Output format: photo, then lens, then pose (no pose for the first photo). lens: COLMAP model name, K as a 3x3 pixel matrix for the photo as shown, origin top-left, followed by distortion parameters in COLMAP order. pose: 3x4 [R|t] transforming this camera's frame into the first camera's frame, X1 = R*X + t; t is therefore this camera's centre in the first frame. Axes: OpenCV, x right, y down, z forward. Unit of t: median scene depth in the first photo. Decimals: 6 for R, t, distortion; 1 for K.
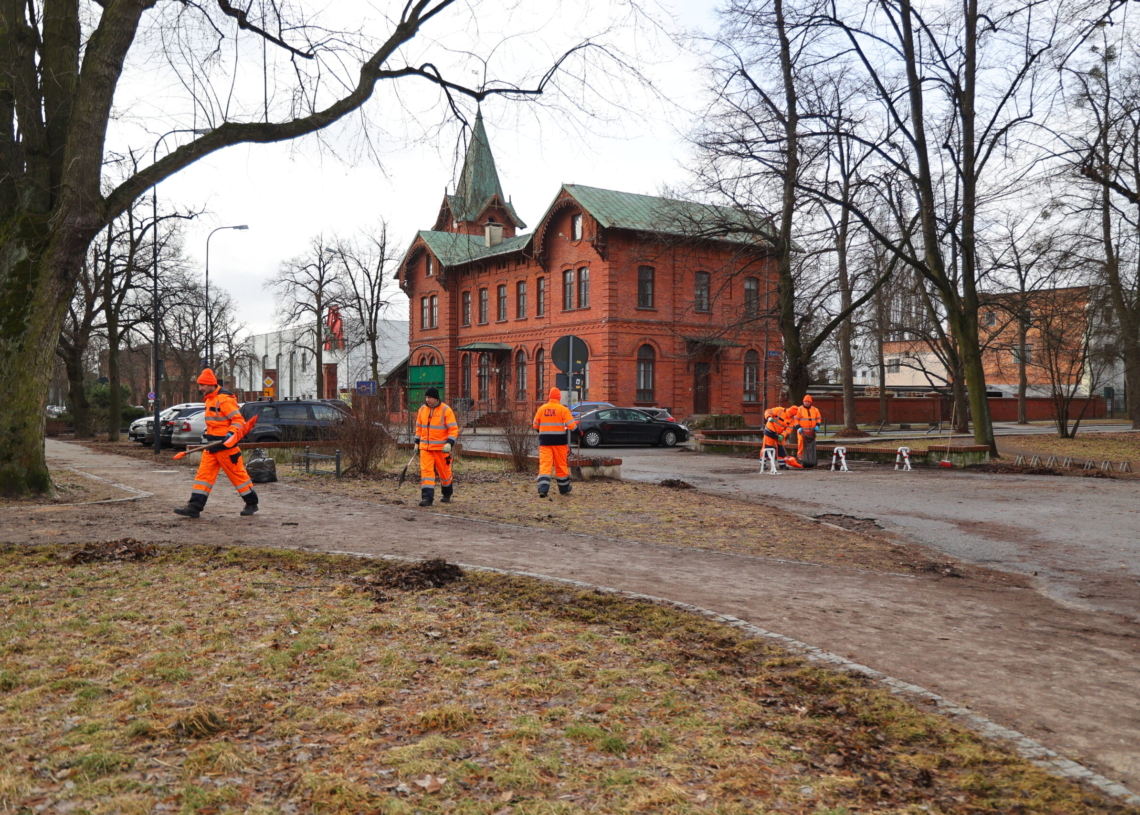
lens RADIAL K [[993.7, 0, 570.0], [0, 993.7, 407.5], [0, 0, 1]] dist [-0.000248, -0.000156]
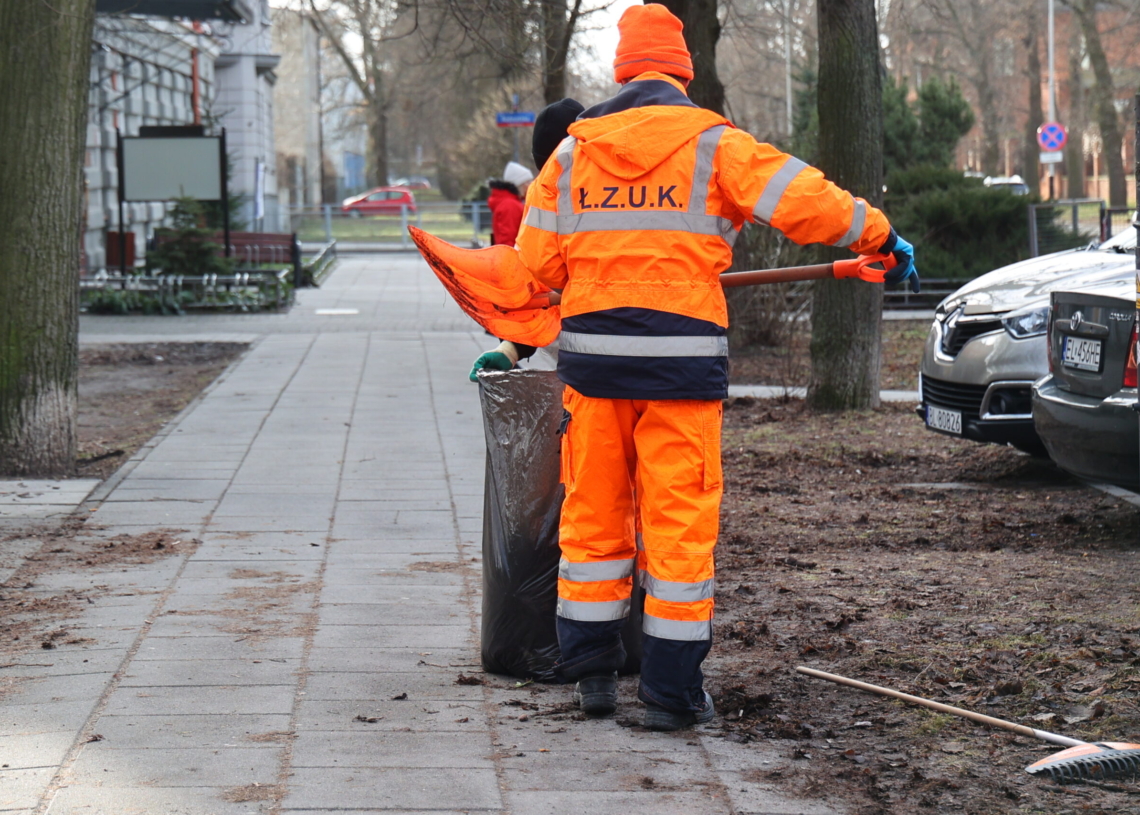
lens RADIAL K [[1942.2, 0, 570.0], [0, 1942.2, 407.5], [0, 0, 1]] dist [-0.004120, -0.015310]
pose [[0.807481, 0.054793, -0.587343, -0.326286], [0.013346, 0.993725, 0.111054, 0.000101], [0.589742, -0.097513, 0.801683, 0.757626]]
